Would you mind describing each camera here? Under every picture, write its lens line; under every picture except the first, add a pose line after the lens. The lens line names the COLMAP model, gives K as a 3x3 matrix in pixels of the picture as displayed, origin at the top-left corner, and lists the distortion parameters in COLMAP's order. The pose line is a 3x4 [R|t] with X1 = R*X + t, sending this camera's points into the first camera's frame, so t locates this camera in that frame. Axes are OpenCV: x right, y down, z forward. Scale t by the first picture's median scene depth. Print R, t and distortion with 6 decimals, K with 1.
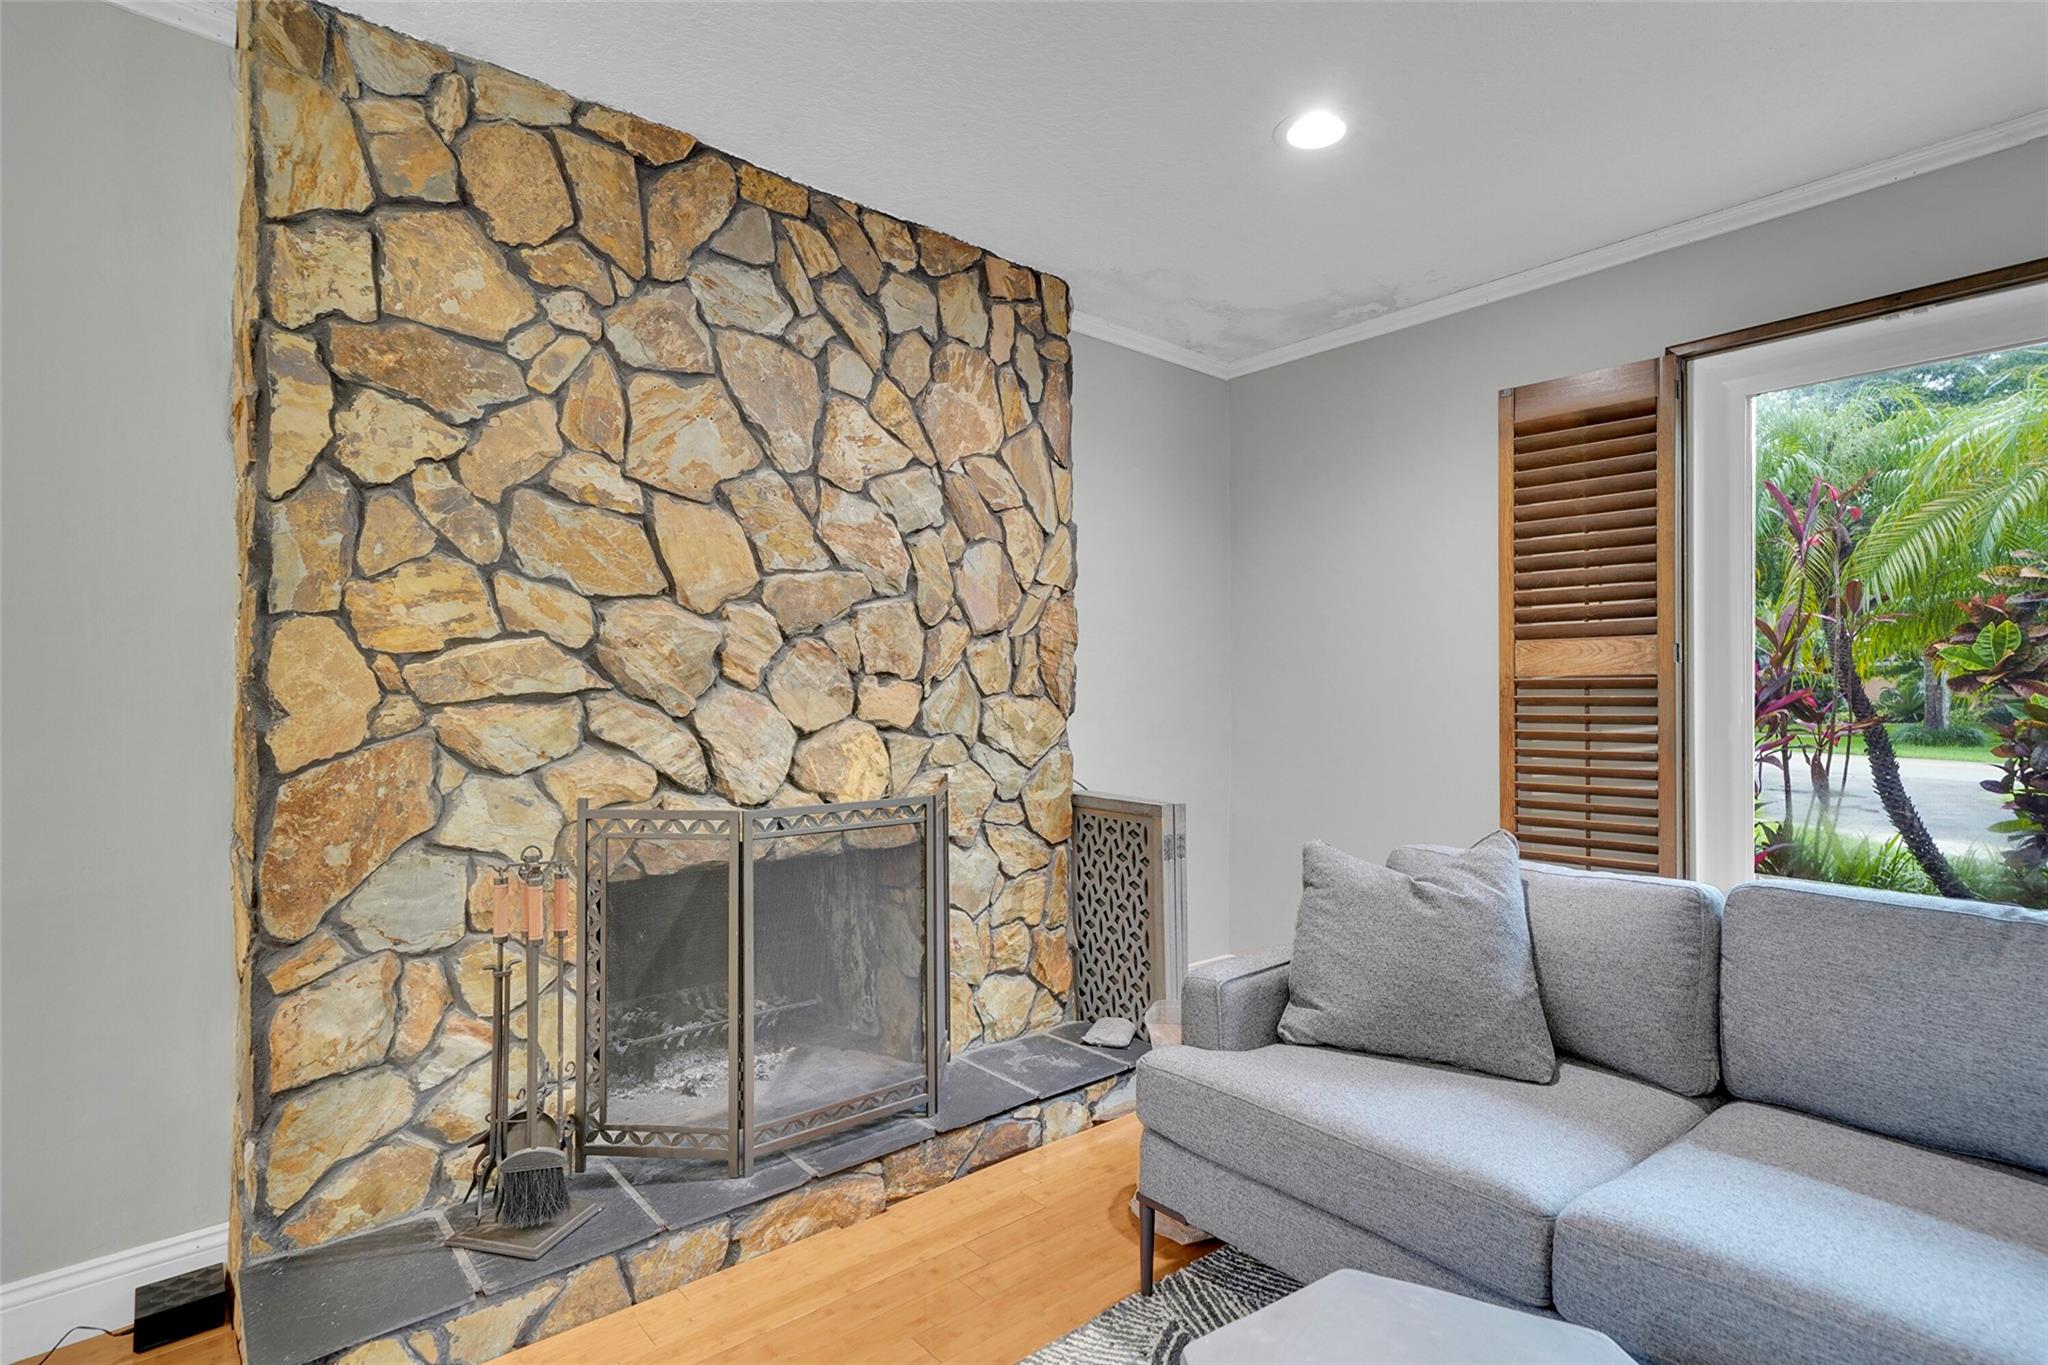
lens RADIAL K [[1058.8, 0, 1018.8], [0, 1058.8, 673.4], [0, 0, 1]] dist [0.022832, 0.001710]
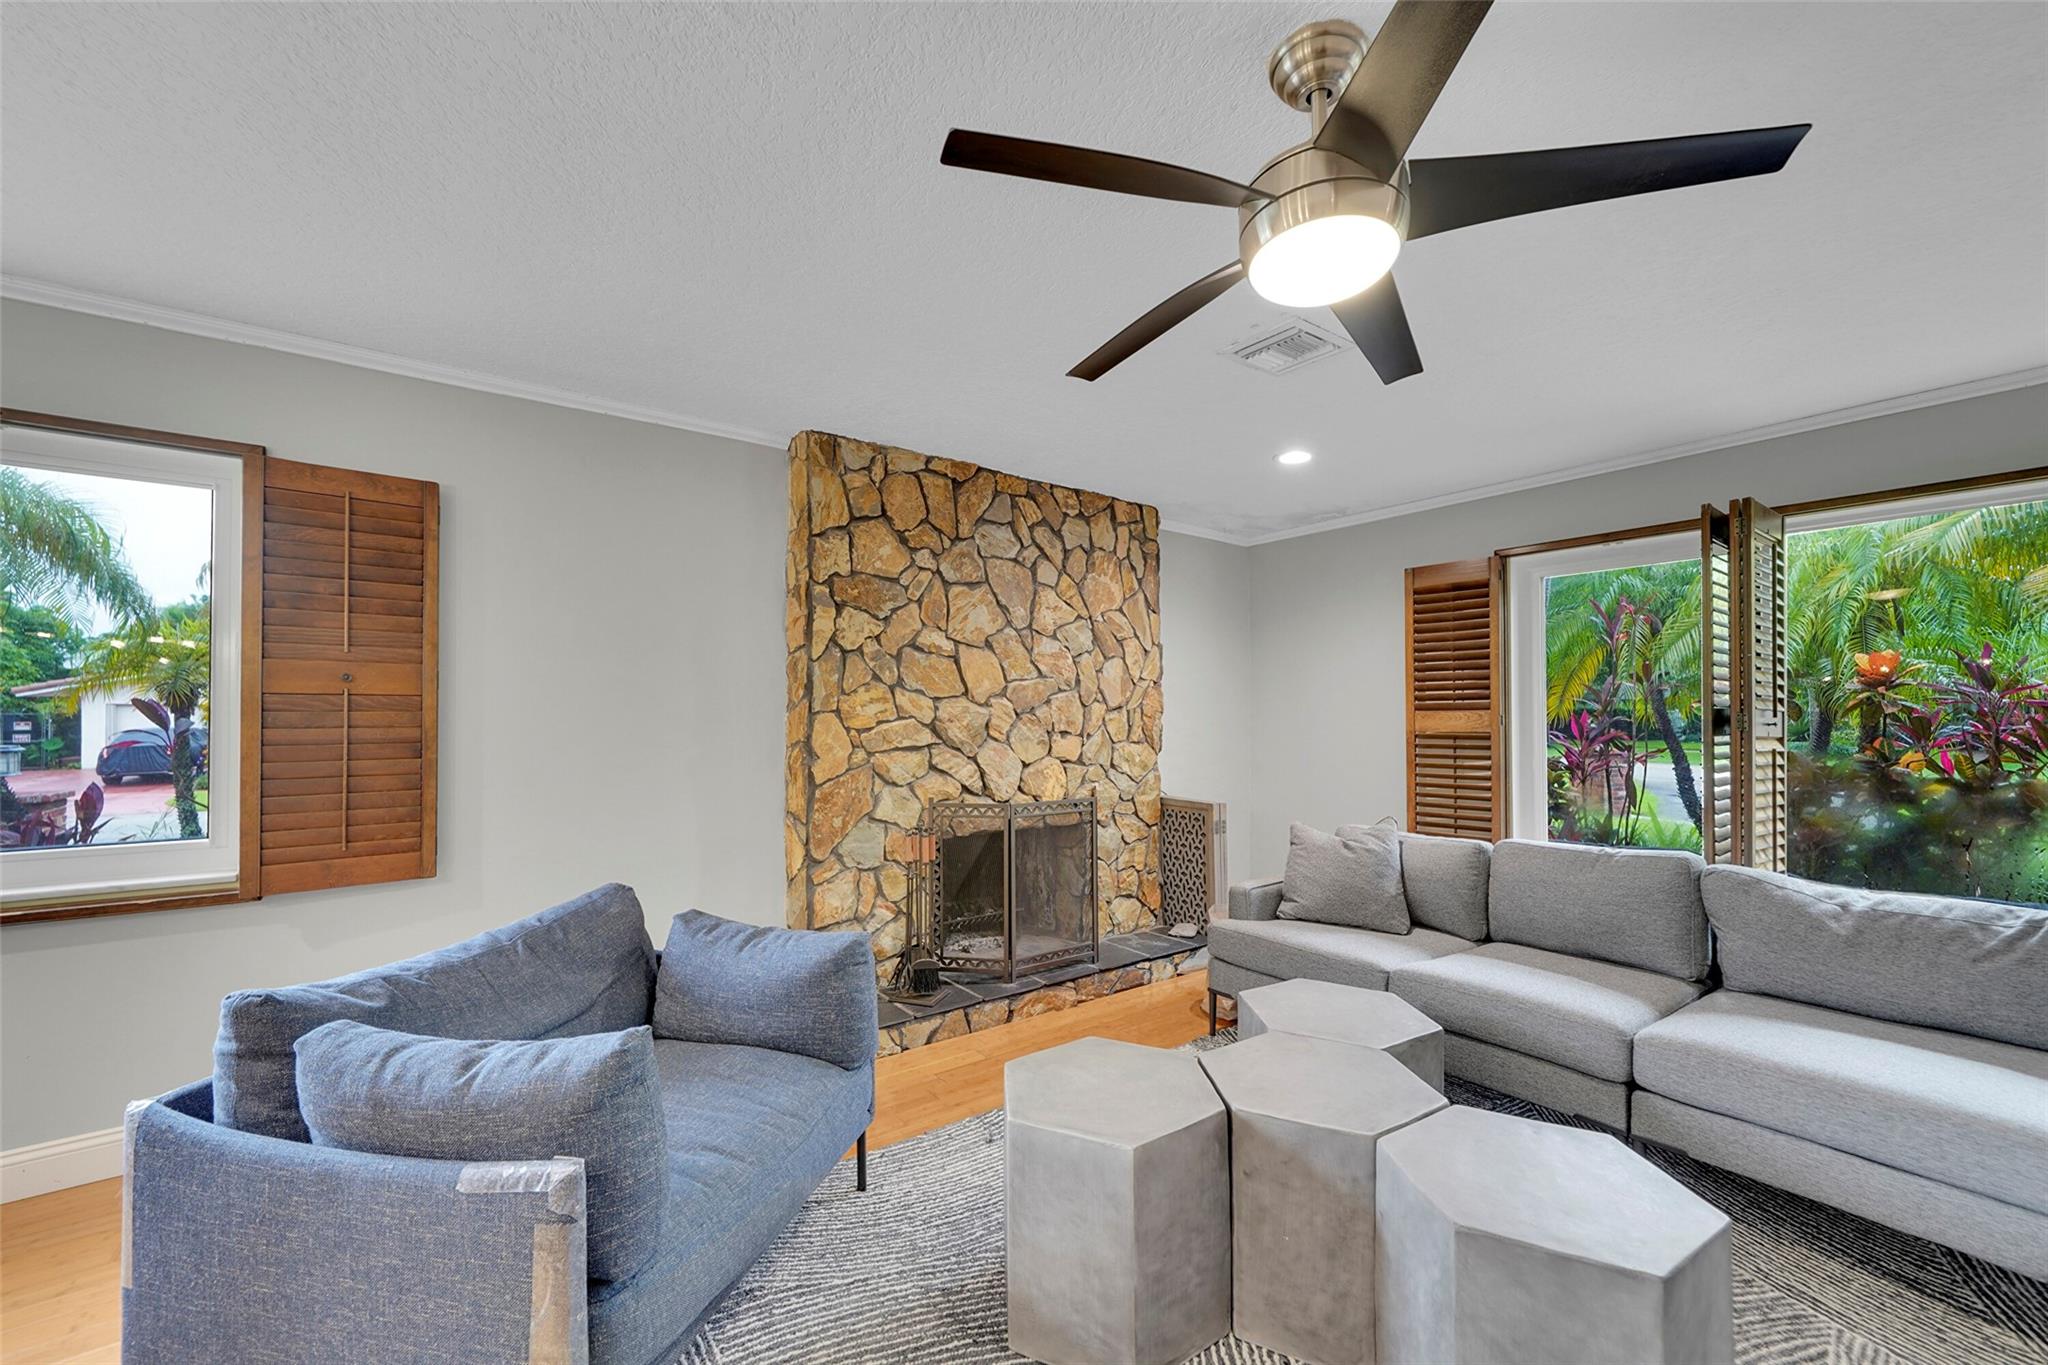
lens RADIAL K [[824.9, 0, 1033.7], [0, 824.9, 697.7], [0, 0, 1]] dist [0.000265, 0.001248]
pose [[0.998456, -0.001053, -0.055545, -0.111891], [0.000600, 0.999966, -0.008168, -0.054620], [0.055552, 0.008122, 0.998423, -0.513152]]
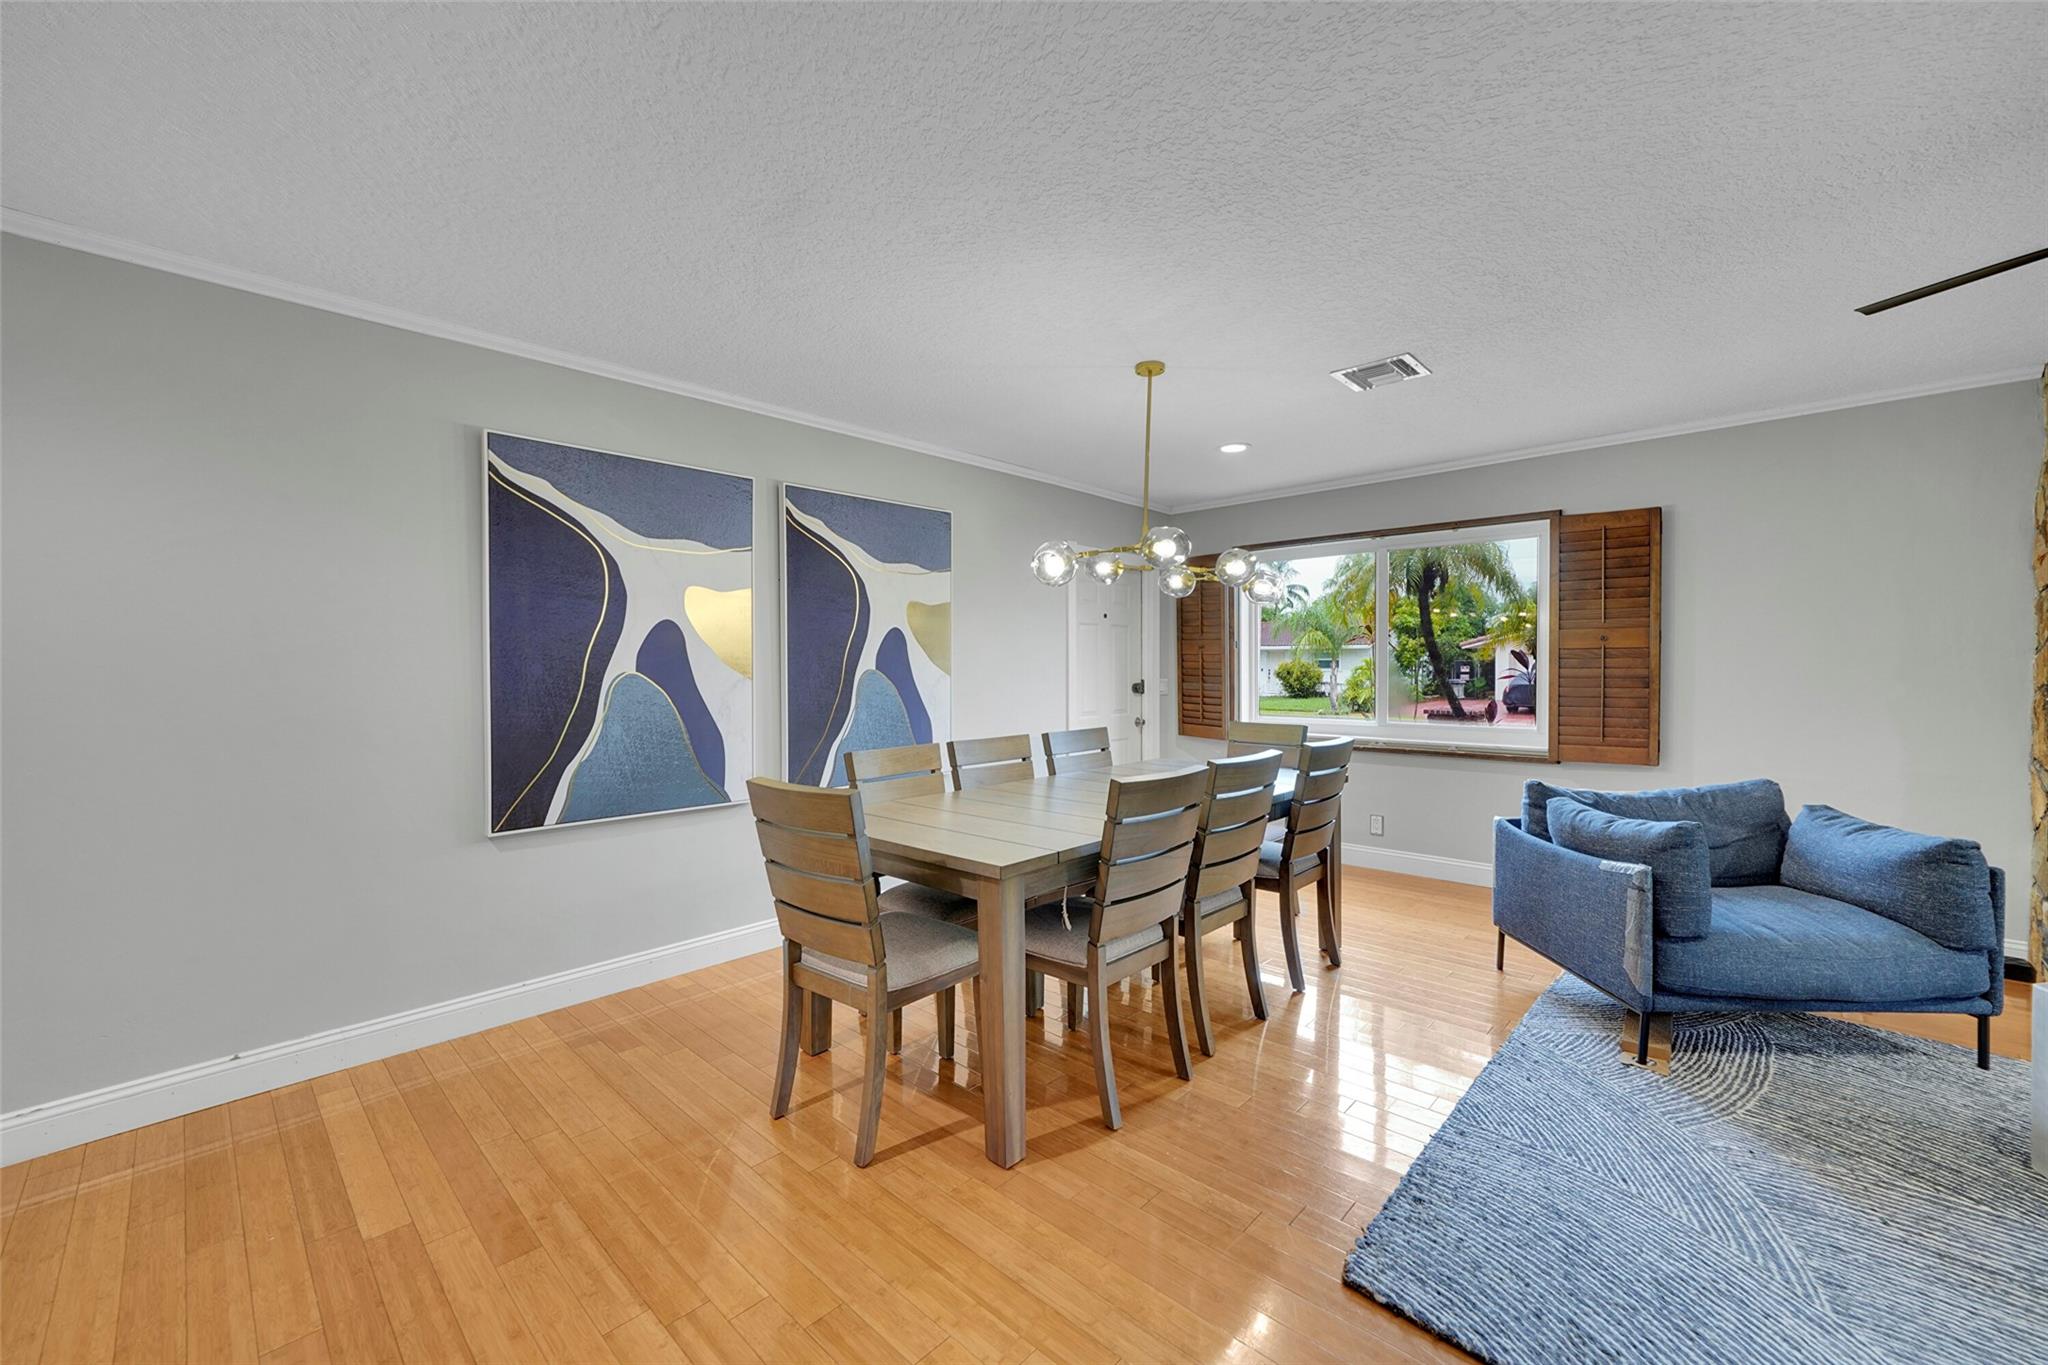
lens RADIAL K [[824.9, 0, 1019.5], [0, 824.9, 698.6], [0, 0, 1]] dist [0.000265, 0.001248]
pose [[0.135091, 0.039972, -0.990027, 0.485836], [0.020093, 0.998870, 0.043071, -0.061146], [0.990629, -0.025711, 0.134135, -0.946531]]
